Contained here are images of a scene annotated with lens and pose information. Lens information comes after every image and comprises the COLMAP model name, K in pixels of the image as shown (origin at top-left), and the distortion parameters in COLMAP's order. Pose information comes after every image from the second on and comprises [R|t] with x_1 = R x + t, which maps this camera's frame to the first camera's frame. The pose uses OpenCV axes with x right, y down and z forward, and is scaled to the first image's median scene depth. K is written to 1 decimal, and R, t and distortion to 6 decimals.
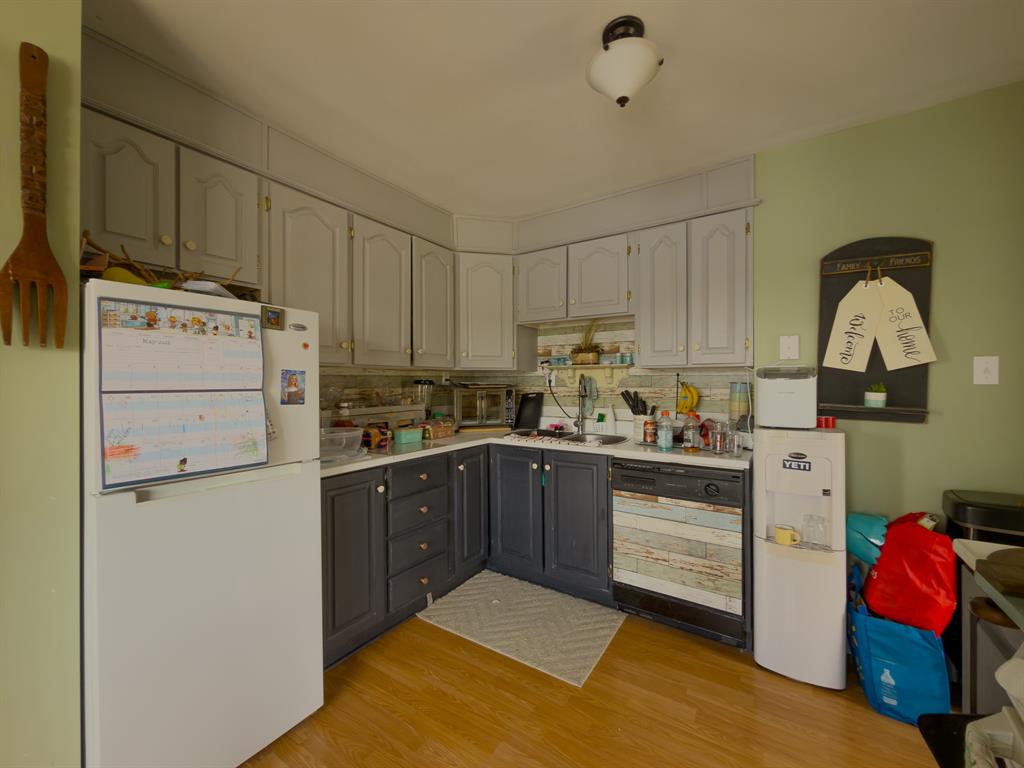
lens RADIAL K [[409.1, 0, 514.0], [0, 409.1, 384.0], [0, 0, 1]] dist [-0.002592, -0.000096]
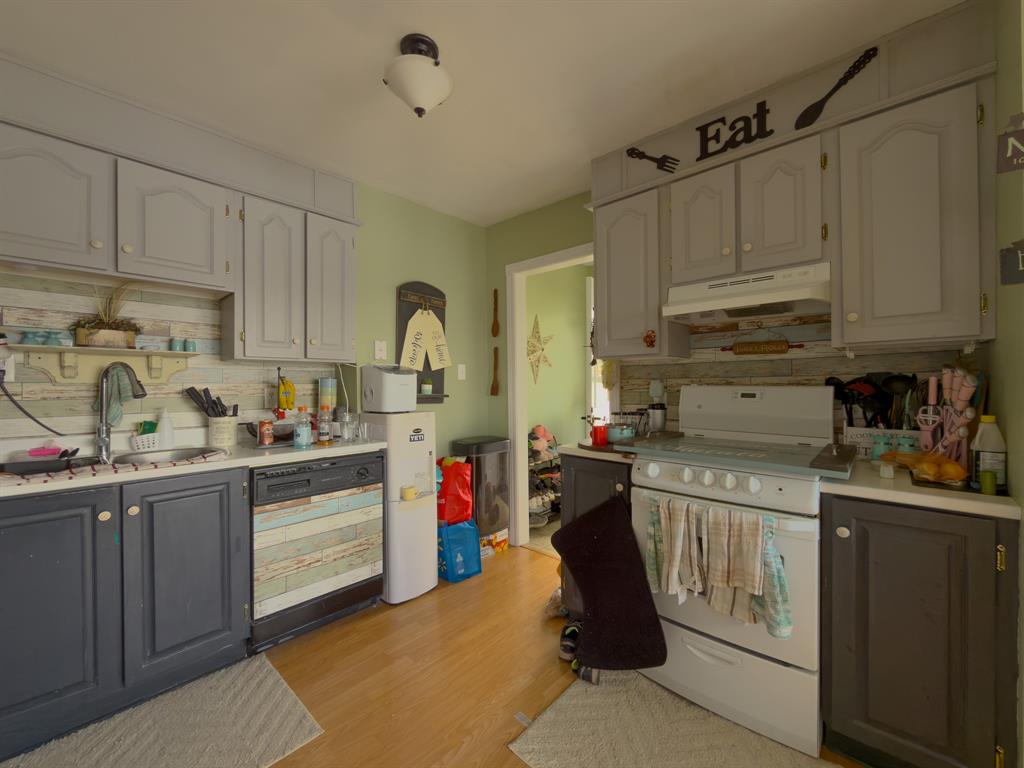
lens RADIAL K [[409.1, 0, 513.7], [0, 409.1, 384.3], [0, 0, 1]] dist [-0.002592, -0.000096]
pose [[0.163702, 0.000583, 0.986510, -0.507274], [0.006008, 0.999981, -0.001588, 0.021022], [-0.986492, 0.006187, 0.163695, 0.390157]]
